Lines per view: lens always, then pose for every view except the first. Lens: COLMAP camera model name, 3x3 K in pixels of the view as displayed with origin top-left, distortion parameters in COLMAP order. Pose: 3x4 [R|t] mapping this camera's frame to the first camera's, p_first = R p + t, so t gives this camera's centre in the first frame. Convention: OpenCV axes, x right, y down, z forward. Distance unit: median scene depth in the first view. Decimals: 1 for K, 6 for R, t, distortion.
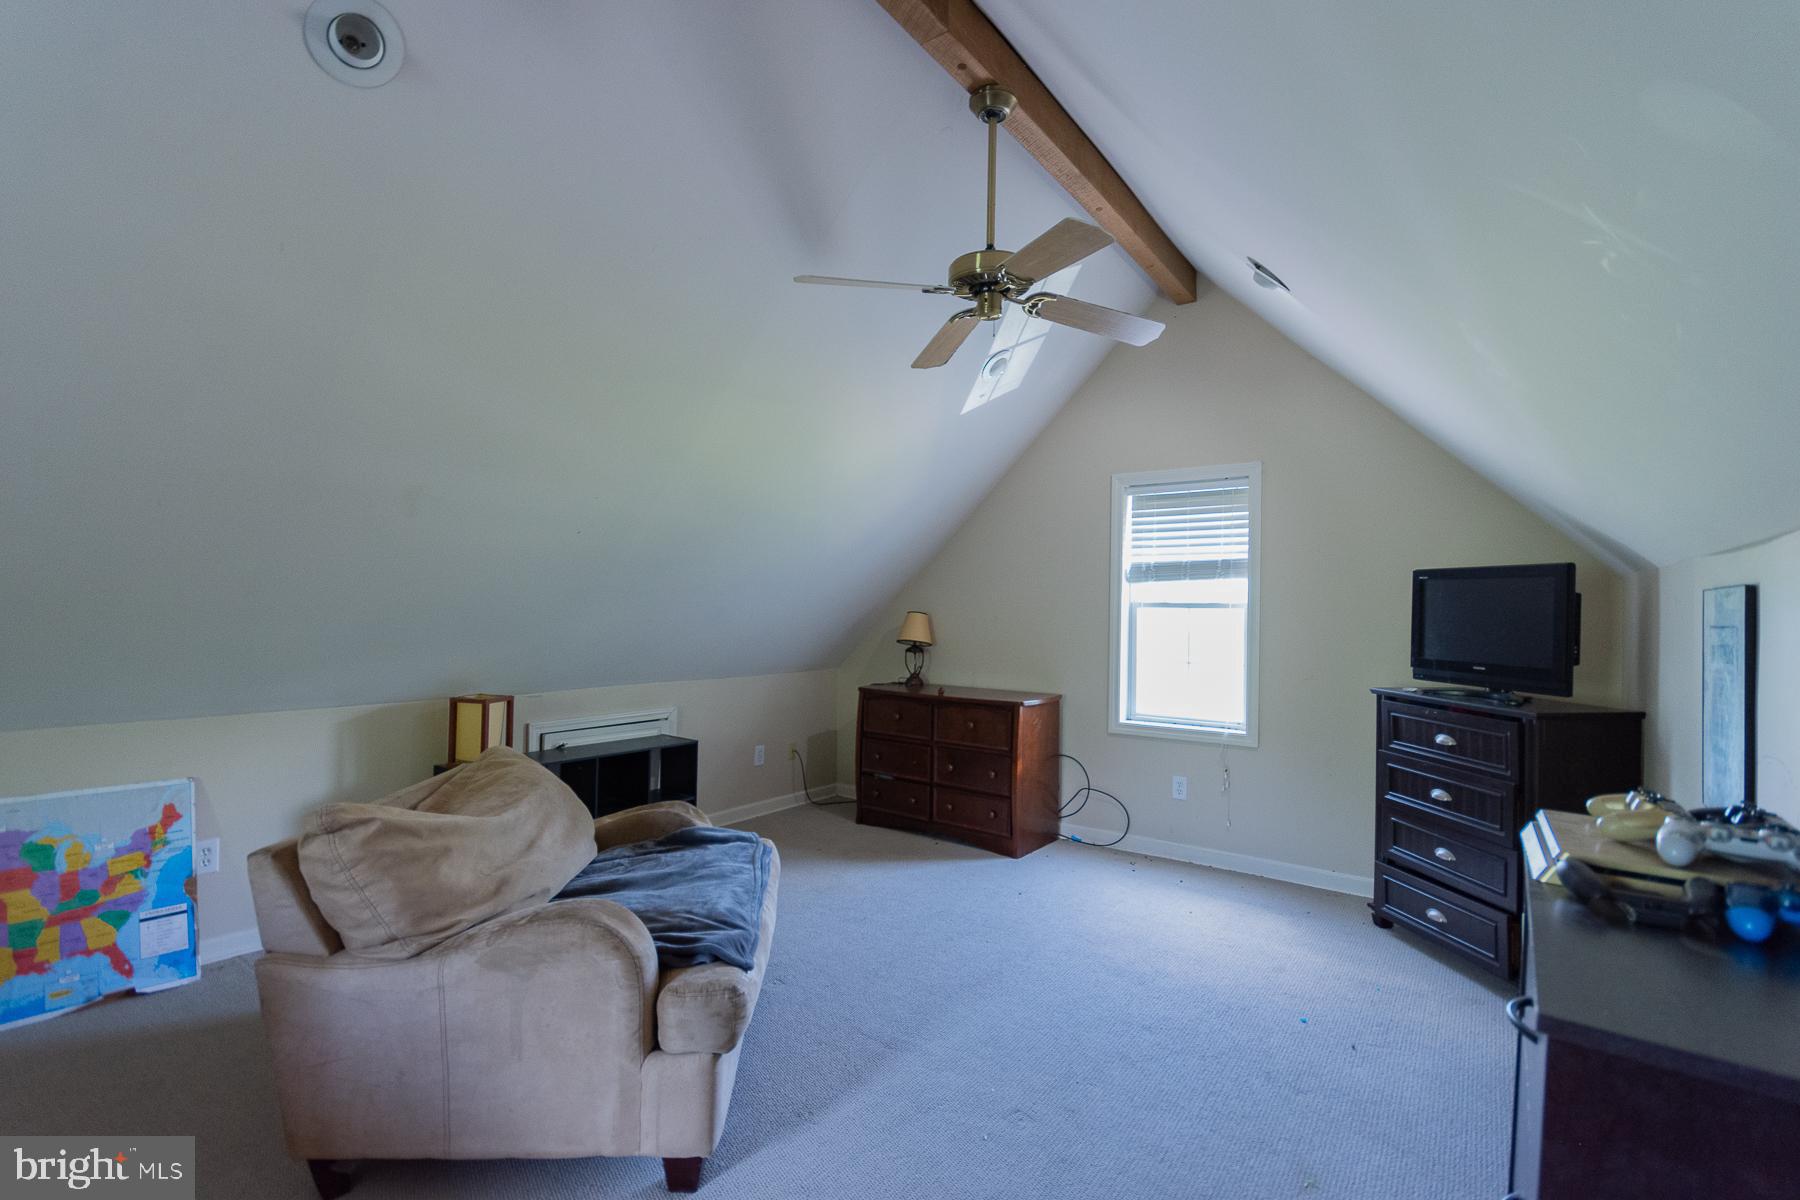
lens RADIAL K [[812.5, 0, 895.6], [0, 812.5, 603.5], [0, 0, 1]] dist [0.000800, -0.000821]
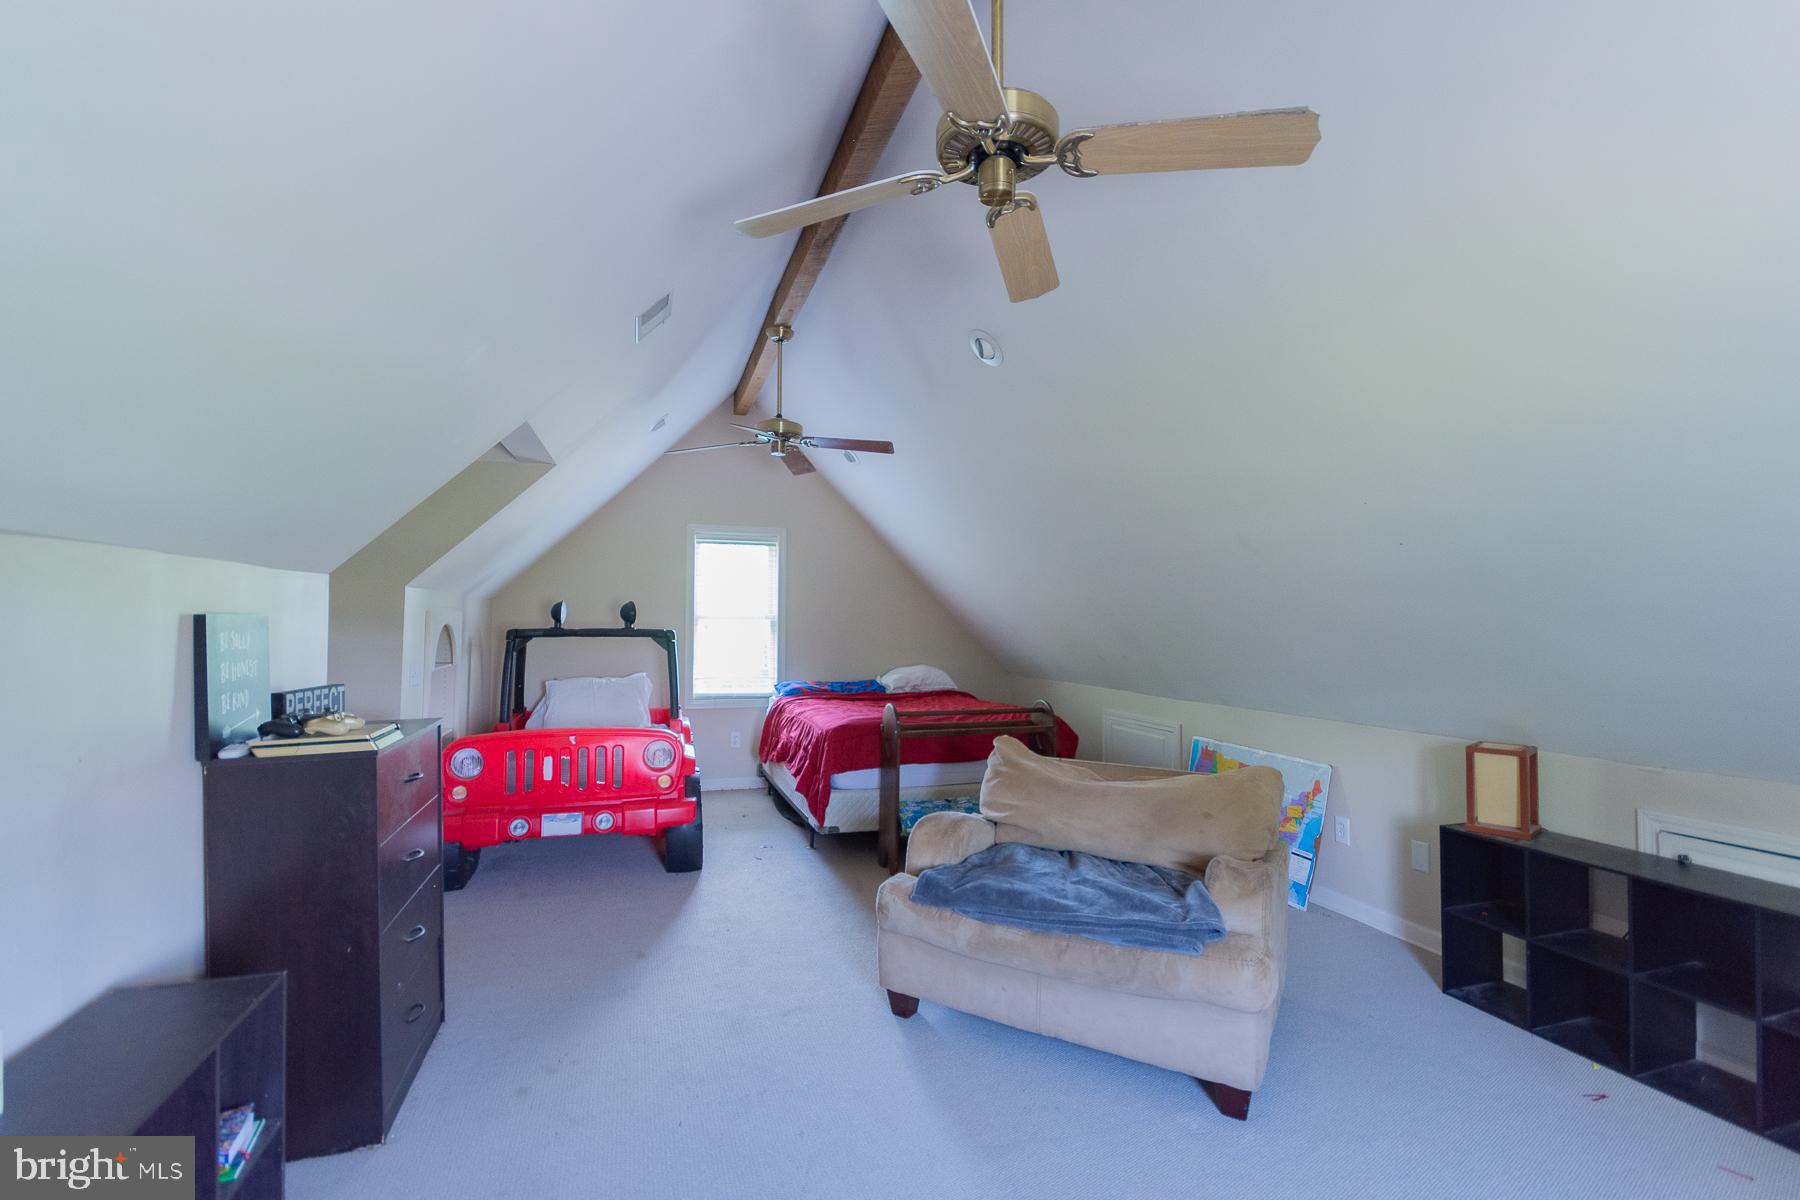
lens RADIAL K [[812.5, 0, 895.6], [0, 812.5, 603.5], [0, 0, 1]] dist [0.000800, -0.000821]
pose [[-0.589213, -0.036350, -0.807160, 0.659038], [0.002070, 0.998916, -0.046497, 0.010311], [0.807975, -0.029068, -0.588499, 1.255333]]
